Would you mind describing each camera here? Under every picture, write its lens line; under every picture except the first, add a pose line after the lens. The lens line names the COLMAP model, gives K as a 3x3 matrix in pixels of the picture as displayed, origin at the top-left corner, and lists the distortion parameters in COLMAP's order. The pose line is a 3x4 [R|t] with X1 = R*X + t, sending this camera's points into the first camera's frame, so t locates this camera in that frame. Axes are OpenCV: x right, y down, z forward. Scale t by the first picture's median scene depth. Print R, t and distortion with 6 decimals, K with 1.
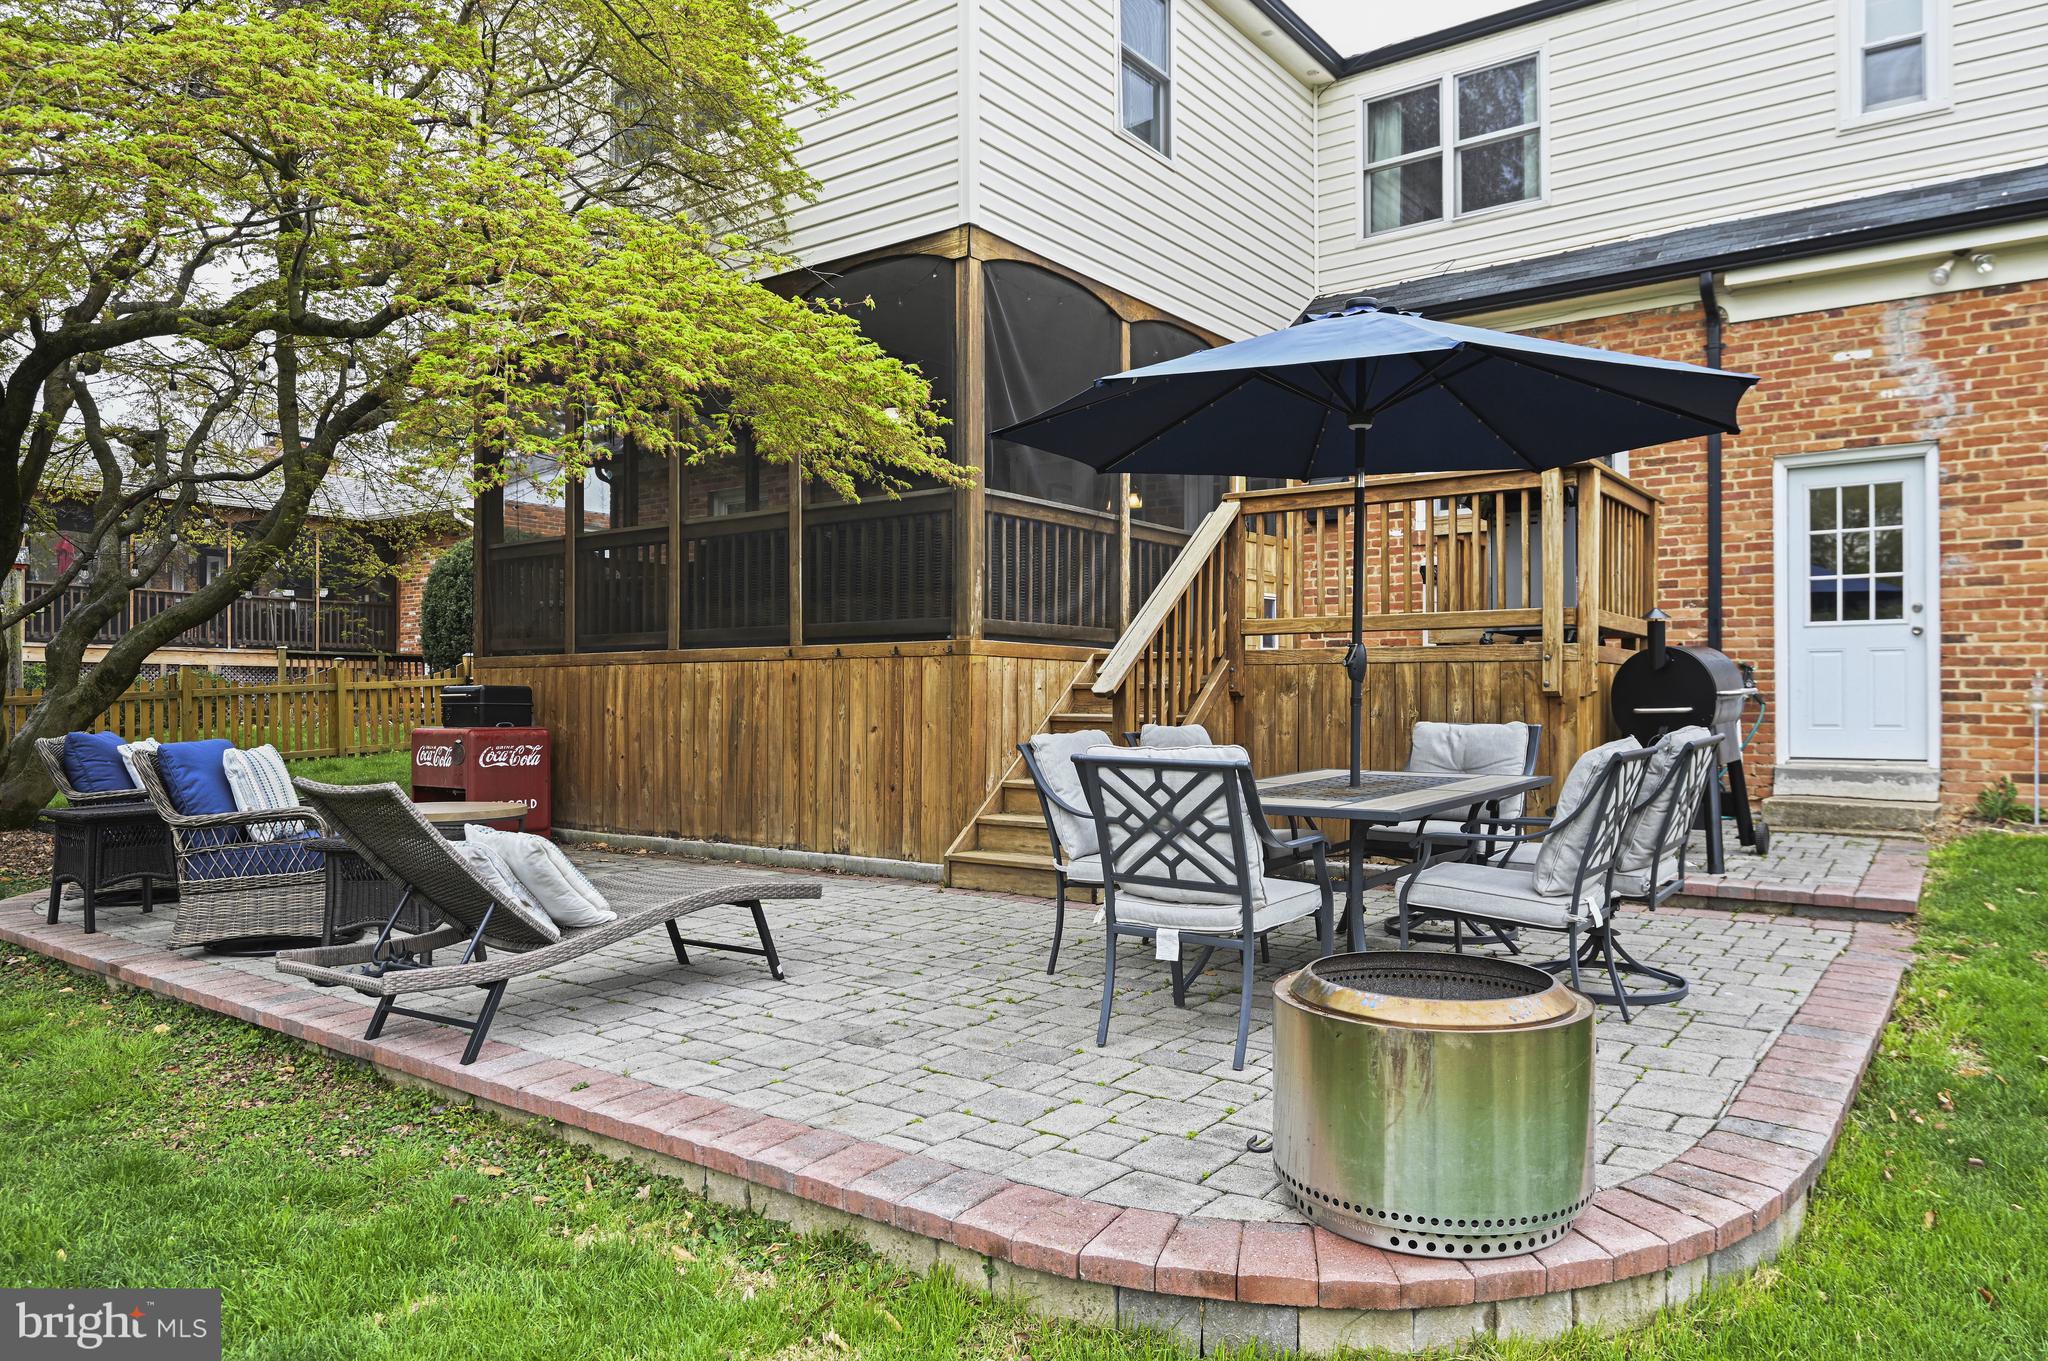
lens RADIAL K [[1347.1, 0, 1029.3], [0, 1347.1, 688.0], [0, 0, 1]] dist [-0.013002, -0.000920]
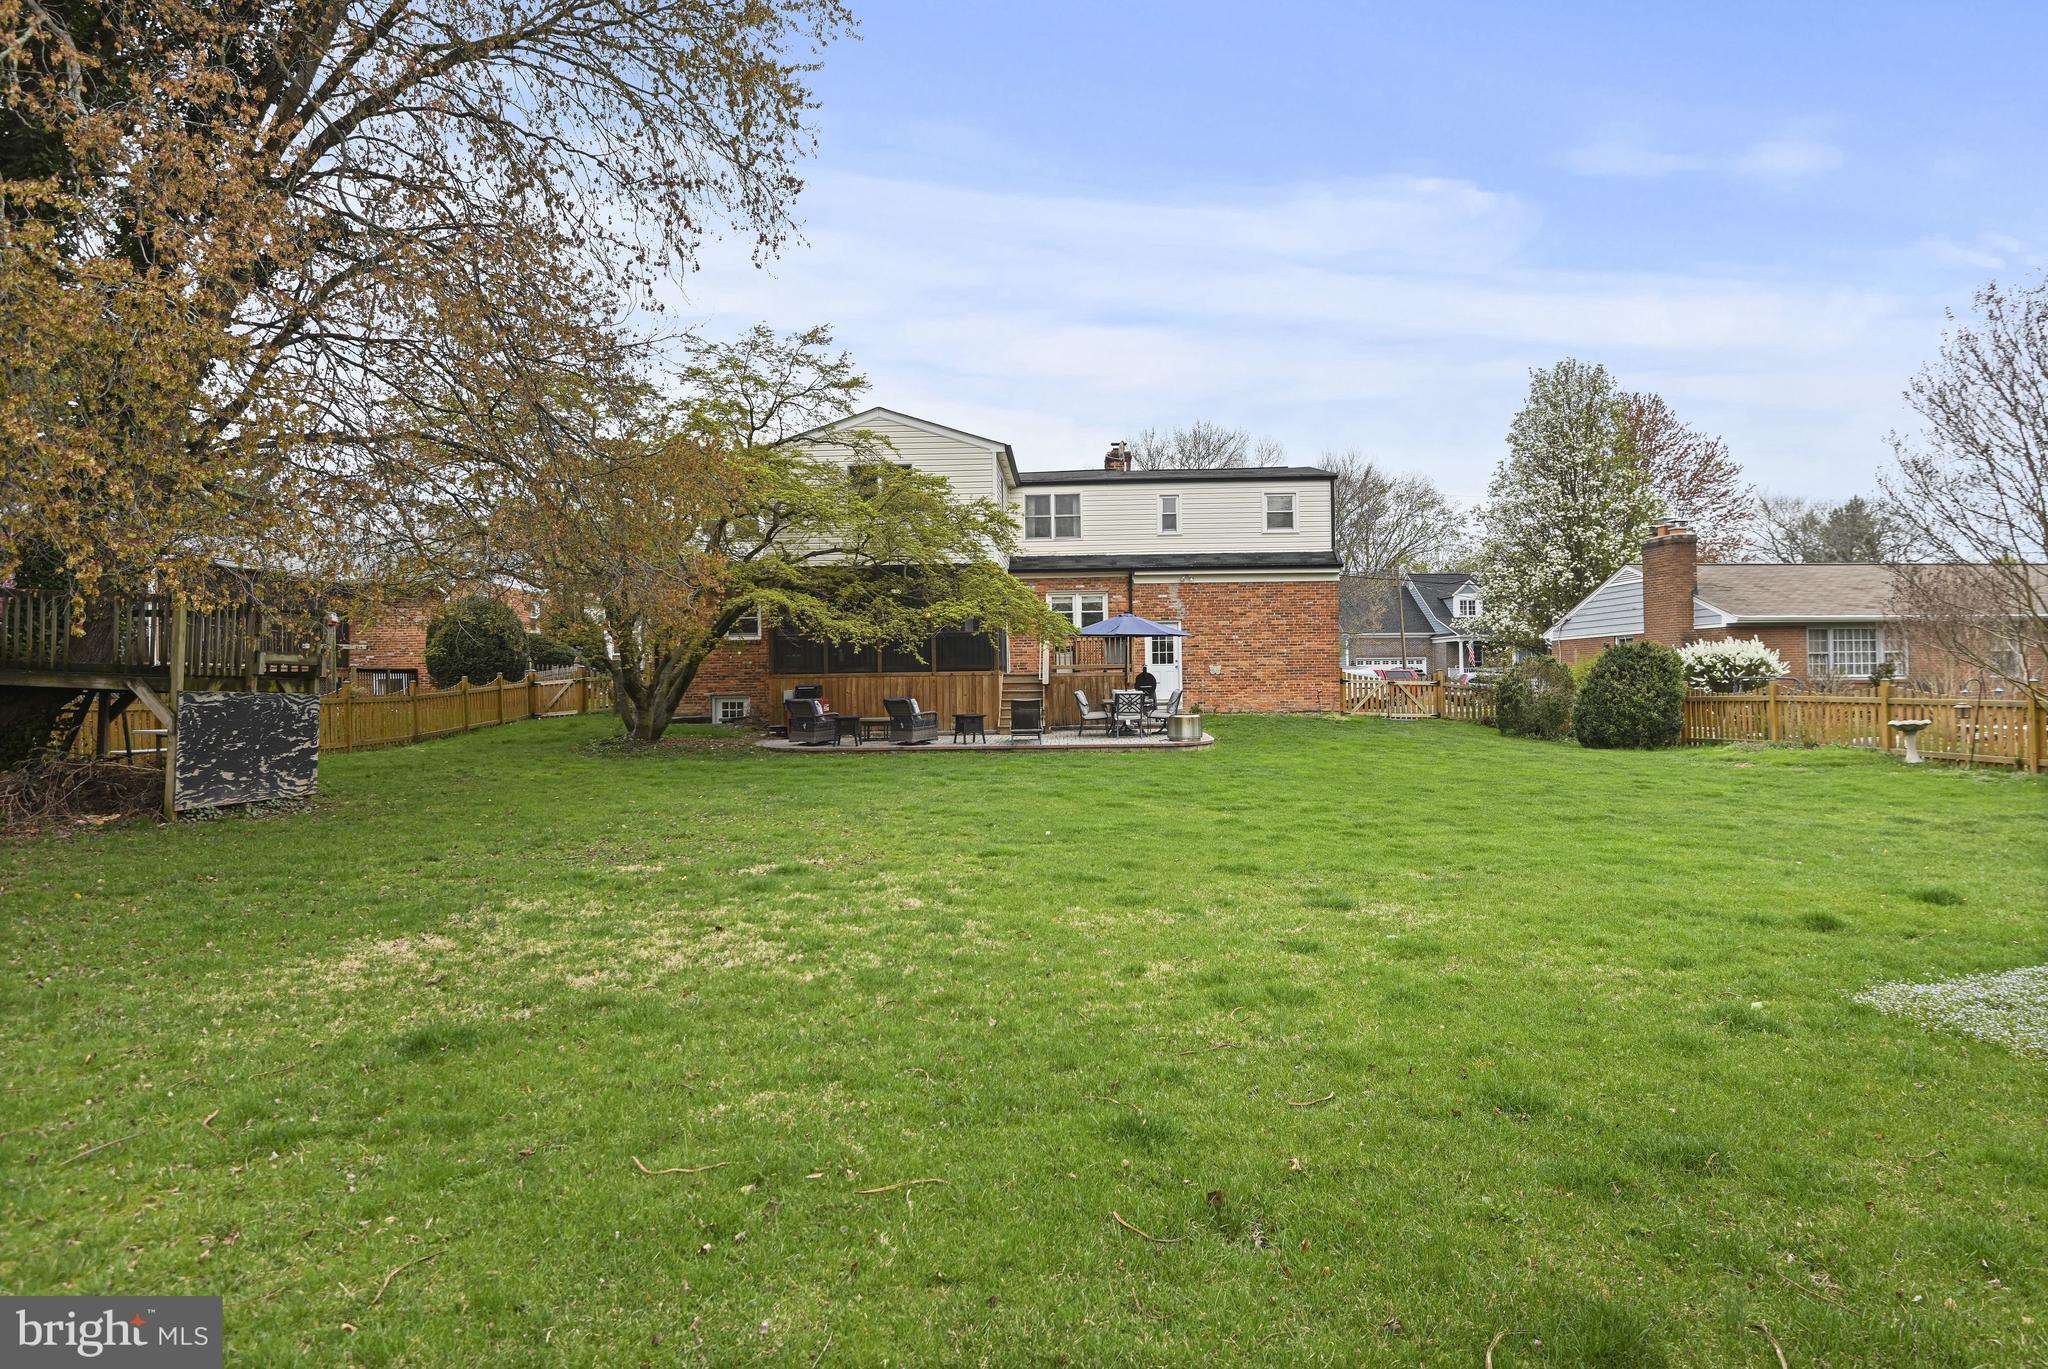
lens RADIAL K [[1203.6, 0, 1029.2], [0, 1203.6, 682.5], [0, 0, 1]] dist [0.001556, 0.000493]
pose [[0.824647, -0.010612, 0.565549, -1.715094], [0.010718, 0.999938, 0.003134, -0.011650], [-0.565547, 0.003477, 0.824709, -1.694464]]
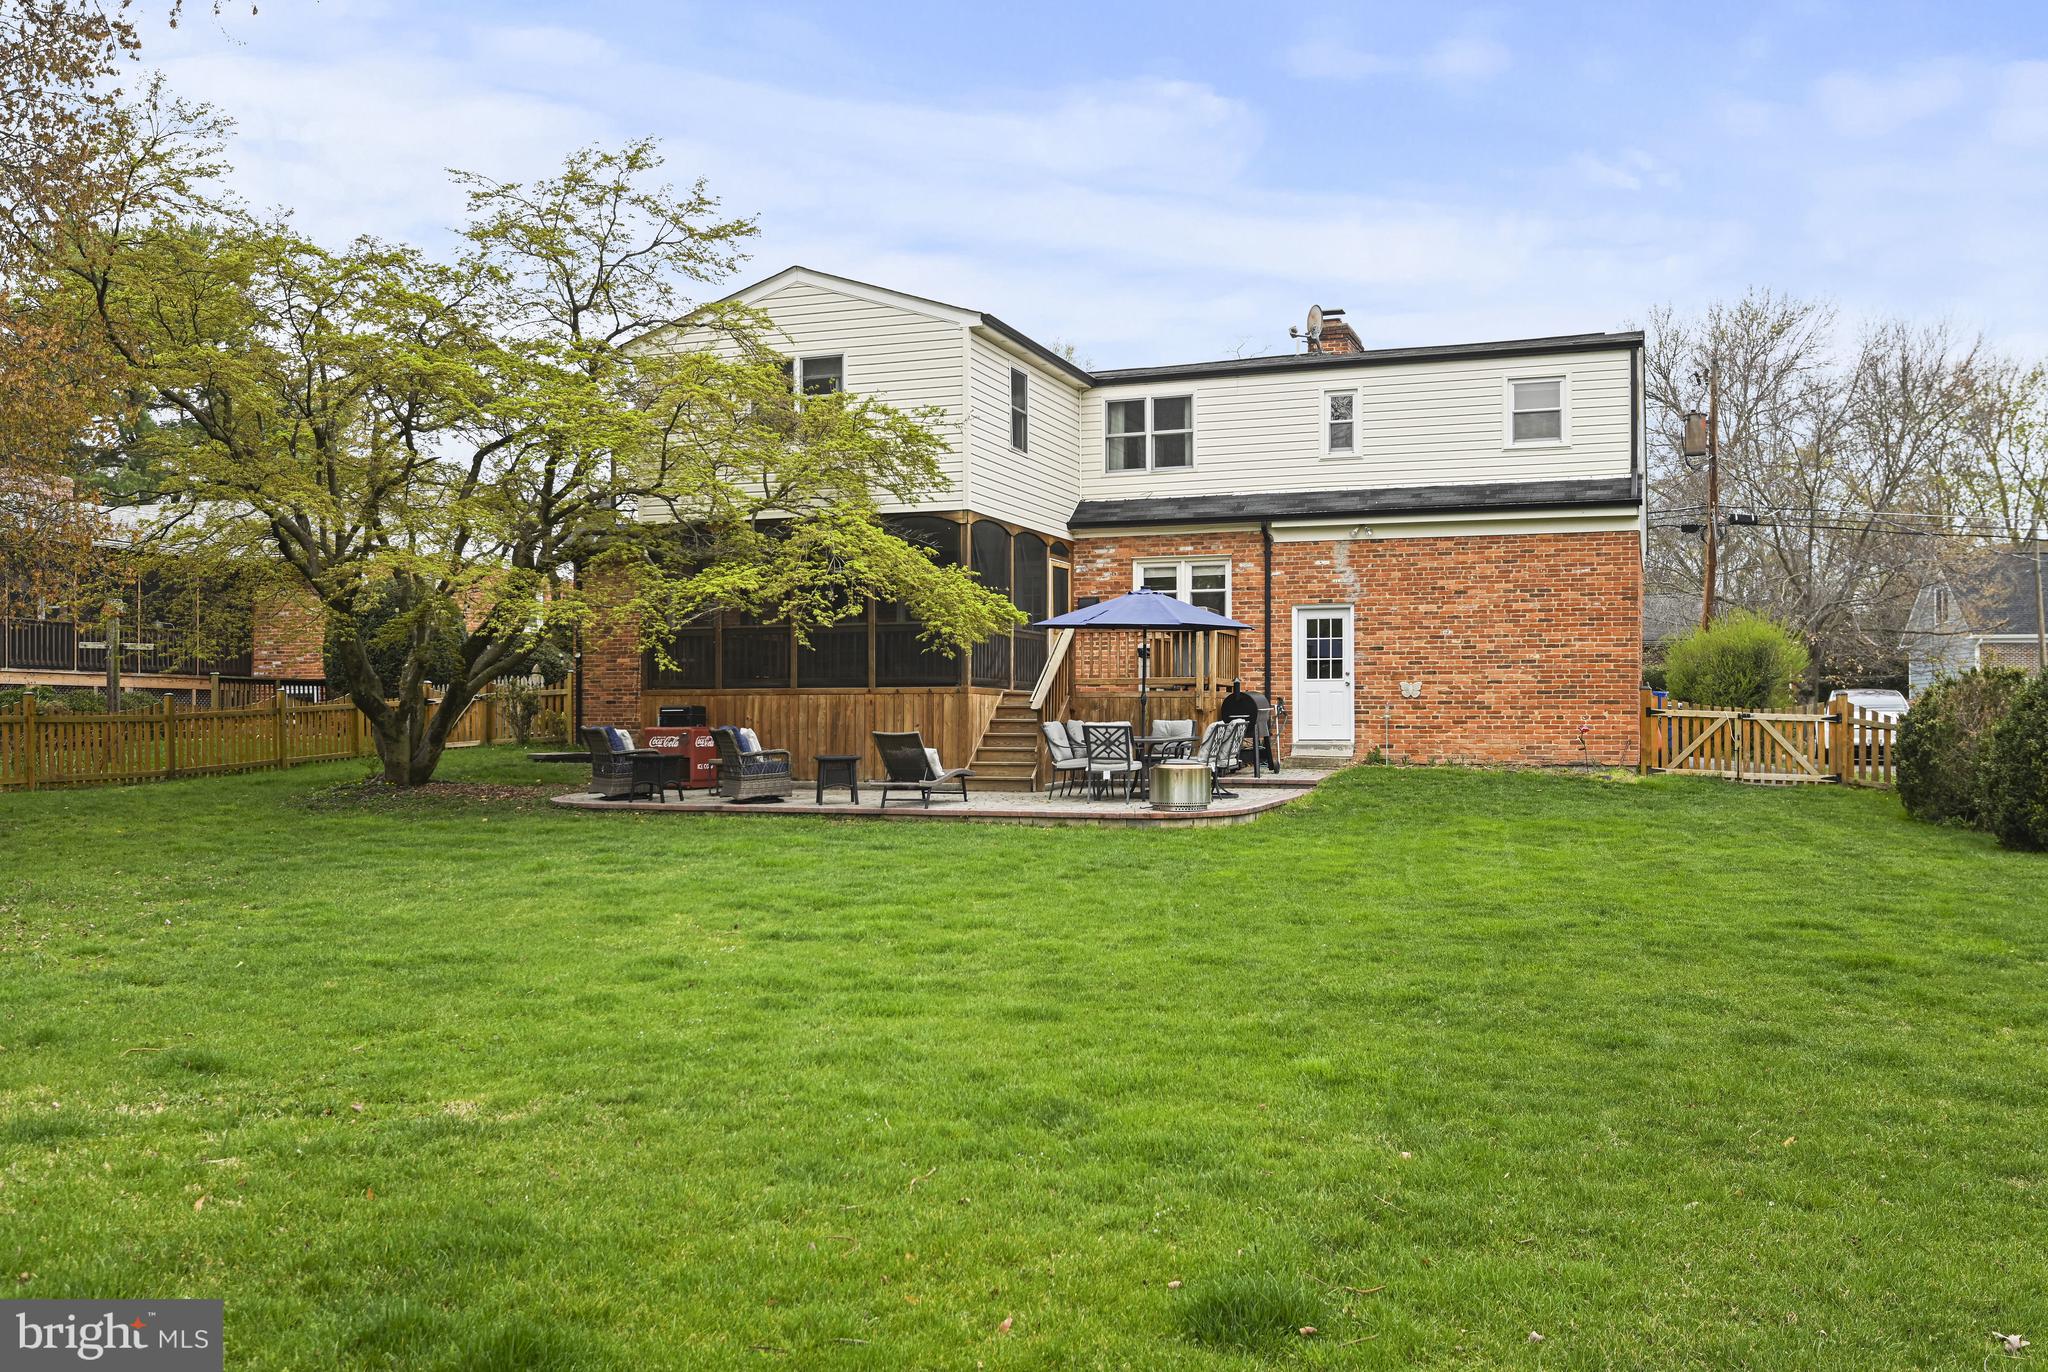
lens RADIAL K [[1750.2, 0, 1016.7], [0, 1750.2, 690.4], [0, 0, 1]] dist [0.003413, 0.000850]
pose [[0.962507, 0.004887, 0.271213, -0.703232], [-0.001836, 0.999932, -0.011499, 0.004842], [-0.271251, 0.010570, 0.962451, -1.748544]]
